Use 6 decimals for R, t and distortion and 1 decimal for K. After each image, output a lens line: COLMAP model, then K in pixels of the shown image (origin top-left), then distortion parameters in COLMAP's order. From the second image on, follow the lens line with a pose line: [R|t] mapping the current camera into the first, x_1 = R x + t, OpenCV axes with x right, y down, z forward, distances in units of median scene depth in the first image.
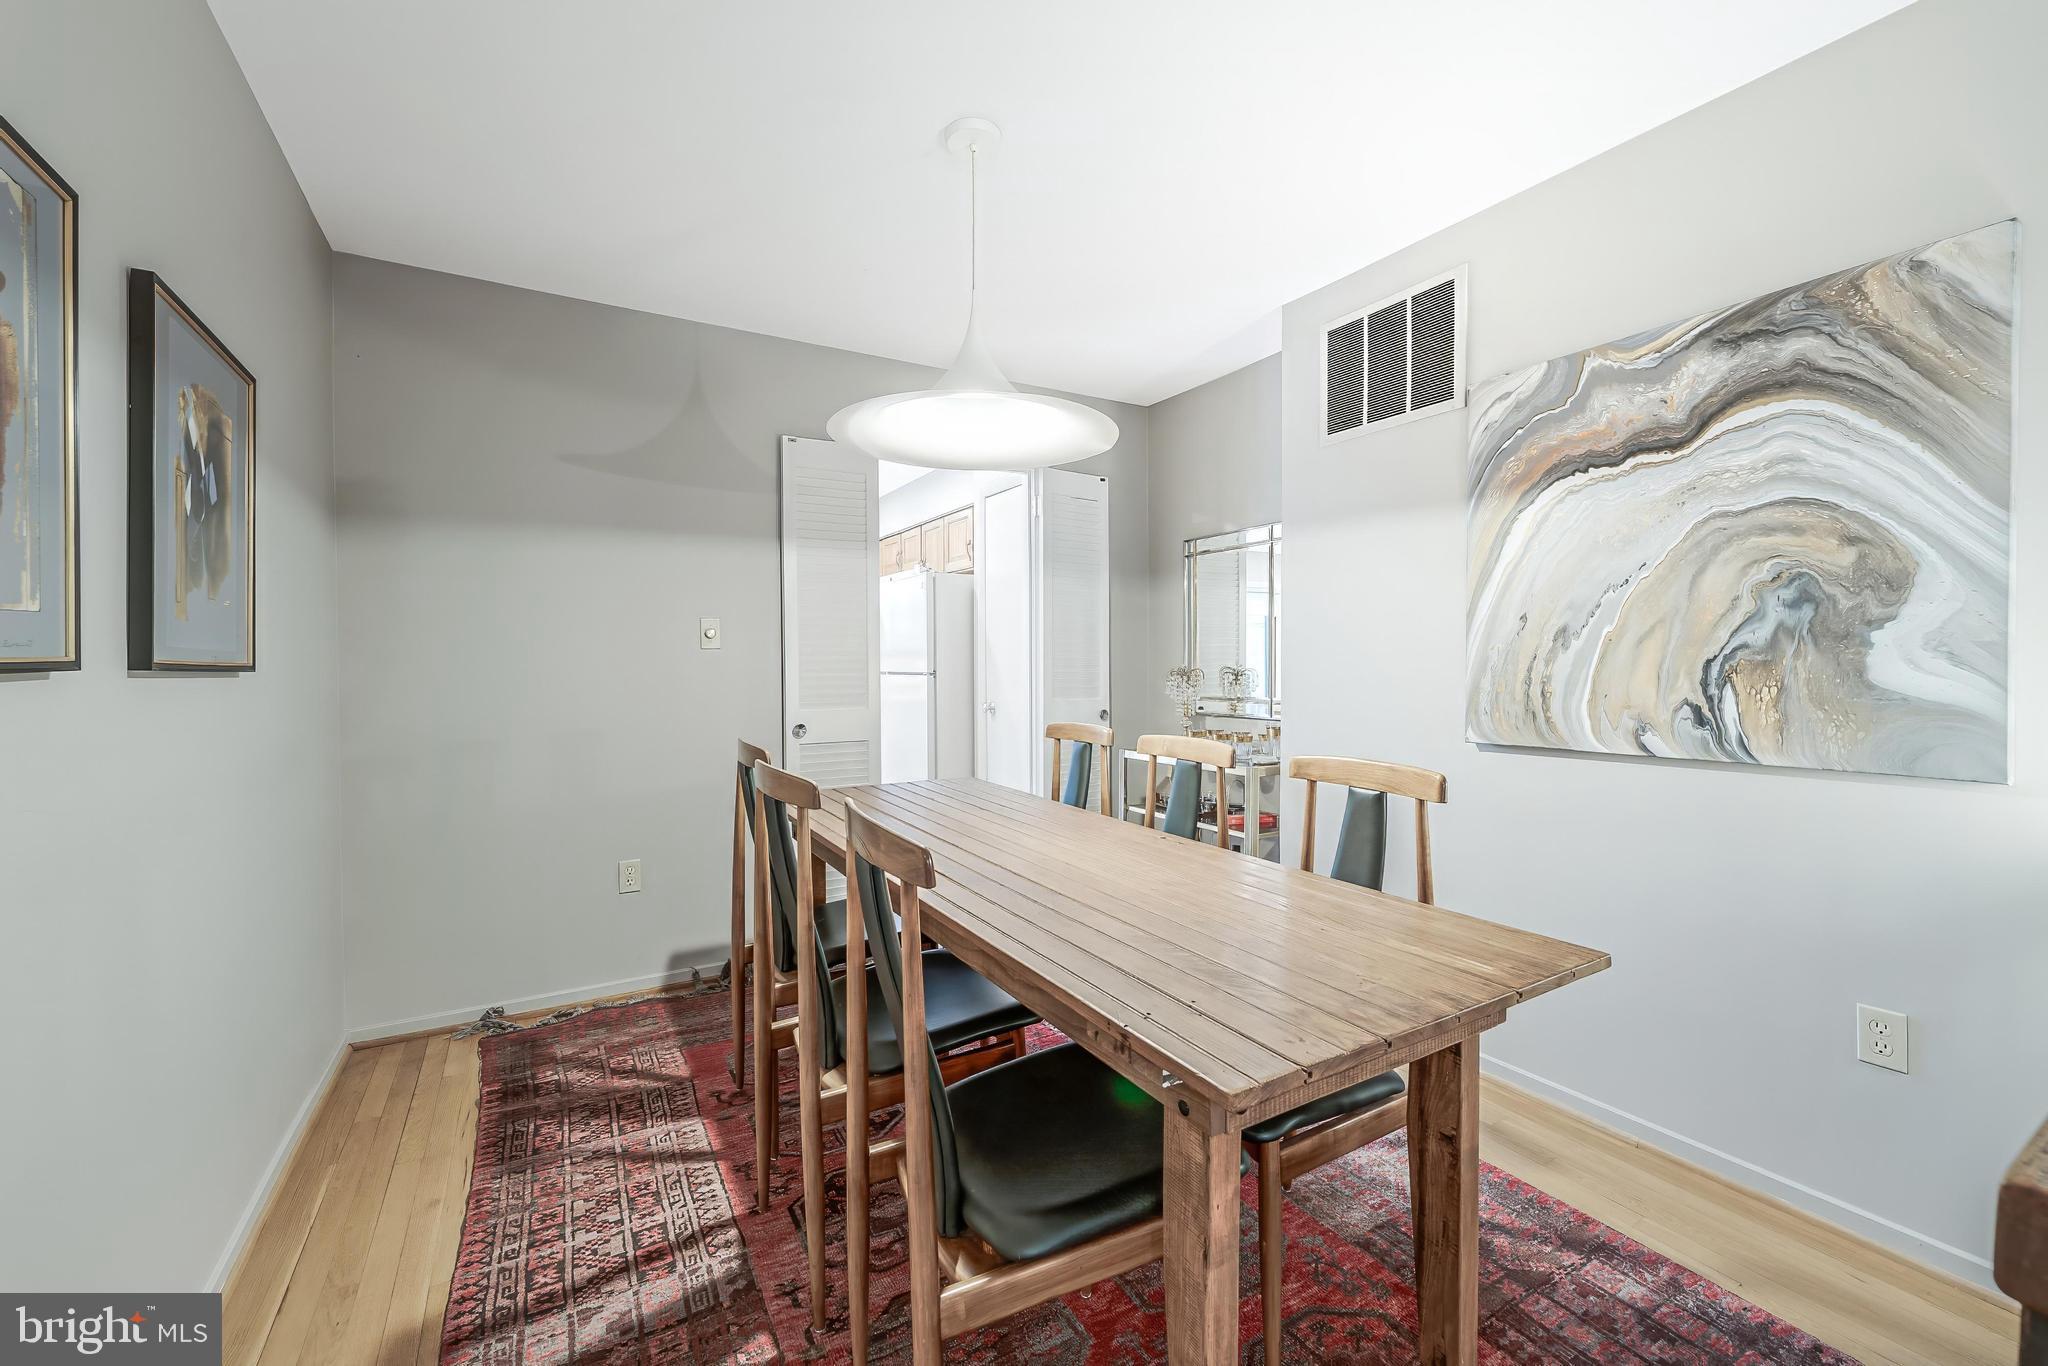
lens RADIAL K [[826.7, 0, 1027.8], [0, 826.7, 679.3], [0, 0, 1]] dist [0.000106, -0.000667]
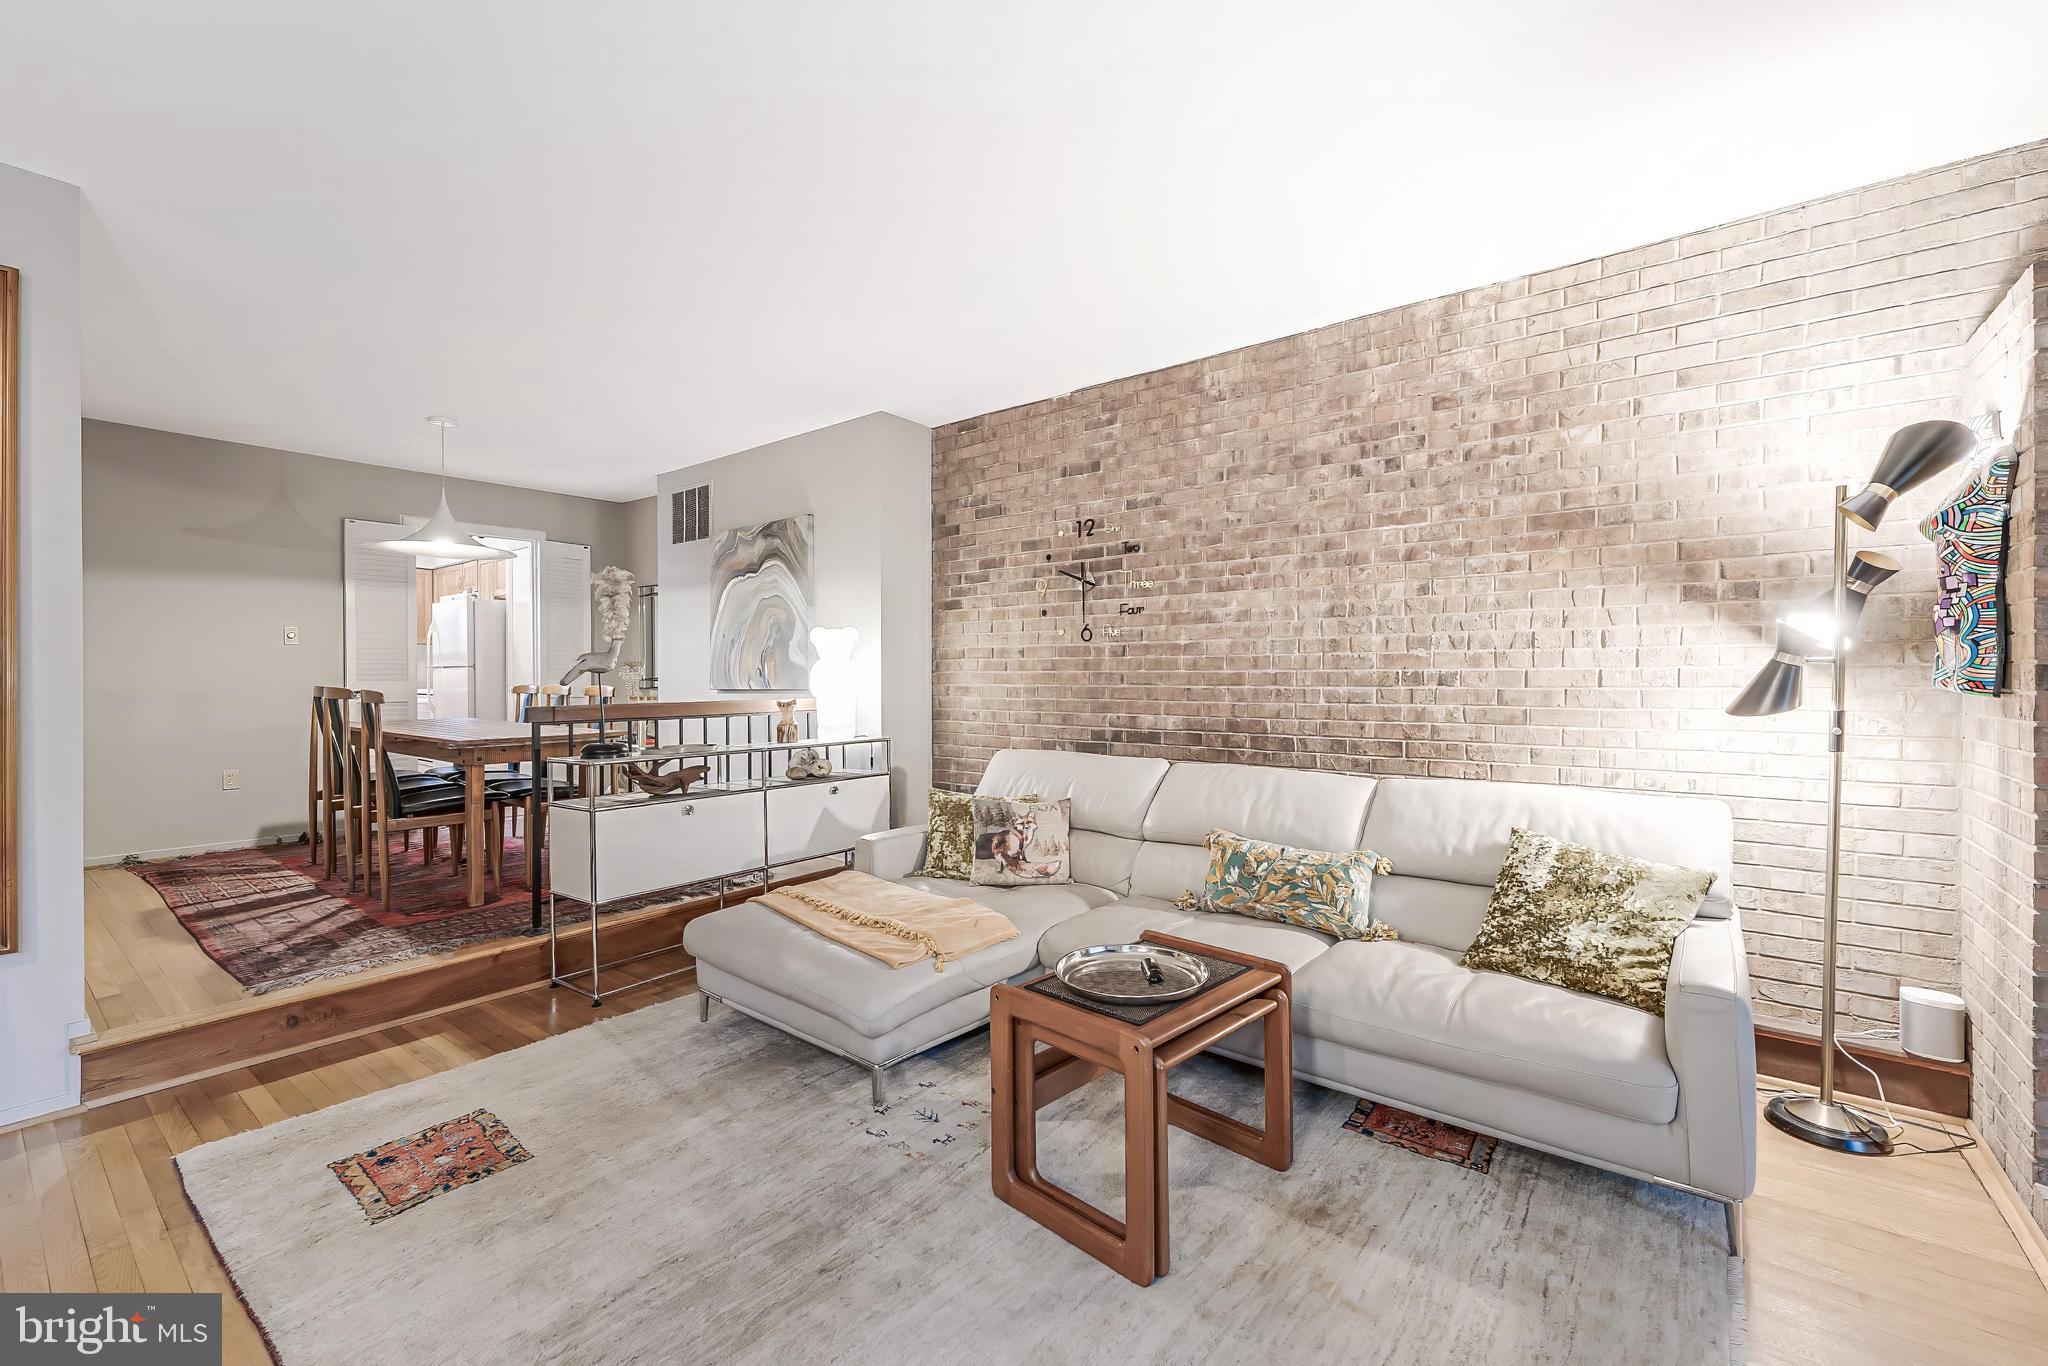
lens RADIAL K [[826.7, 0, 1031.7], [0, 826.7, 693.7], [0, 0, 1]] dist [0.000106, -0.000667]
pose [[0.928215, -0.000620, 0.372044, 0.594515], [0.002218, 0.999990, -0.003869, 0.116825], [-0.372038, 0.004417, 0.928207, -1.717135]]
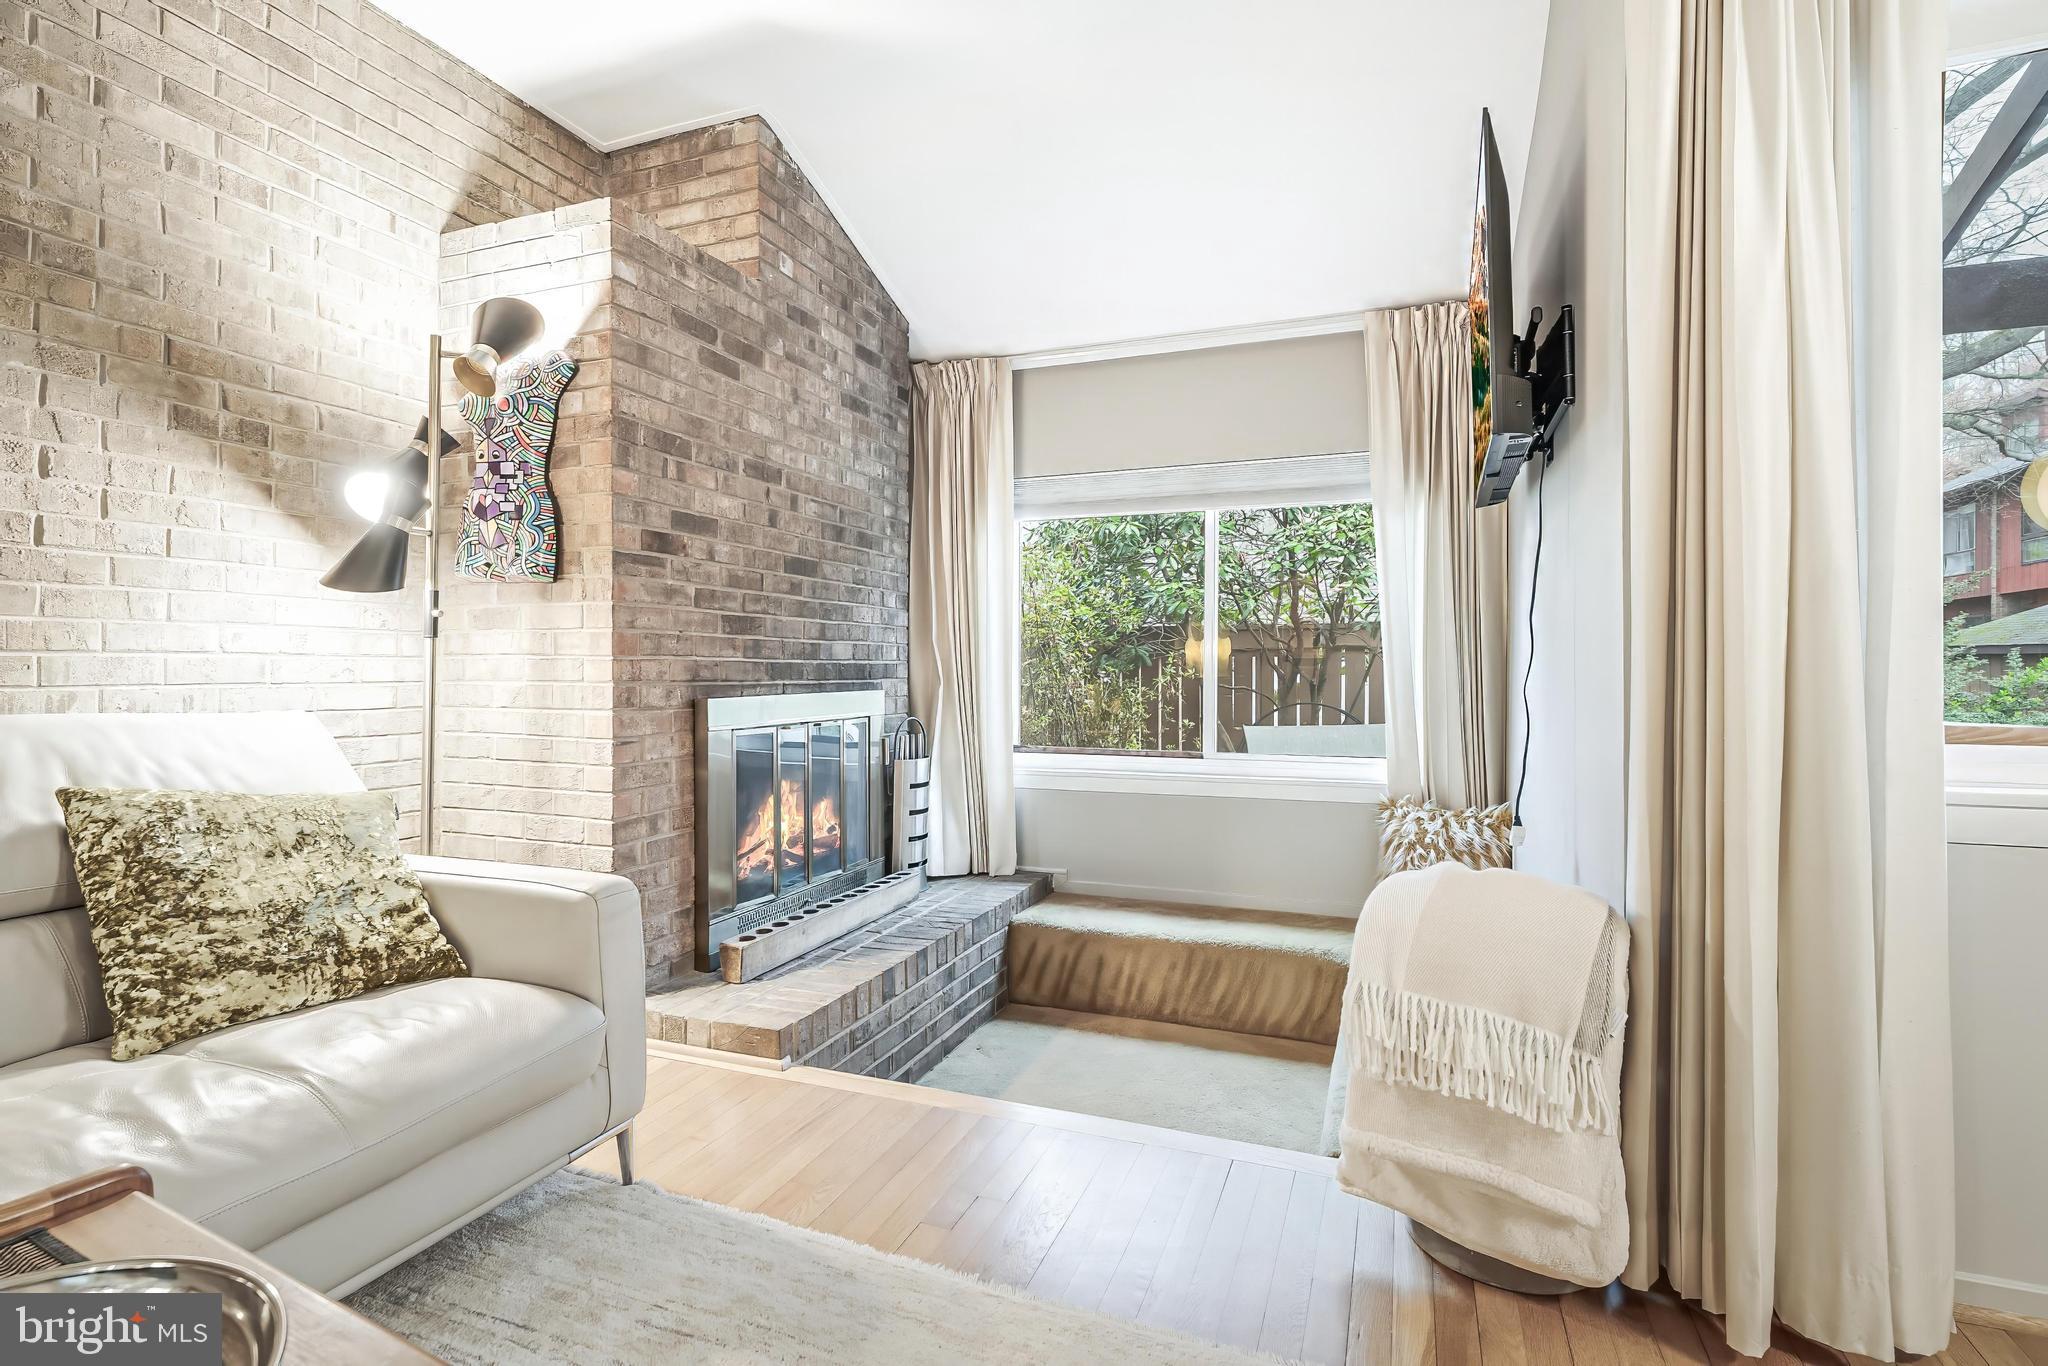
lens RADIAL K [[965.2, 0, 1031.3], [0, 965.2, 674.3], [0, 0, 1]] dist [0.001508, -0.000712]
pose [[-0.622083, 0.001490, 0.782950, 0.680246], [0.019724, 0.999711, 0.013768, 0.234301], [-0.782703, 0.024008, -0.621932, -0.931970]]
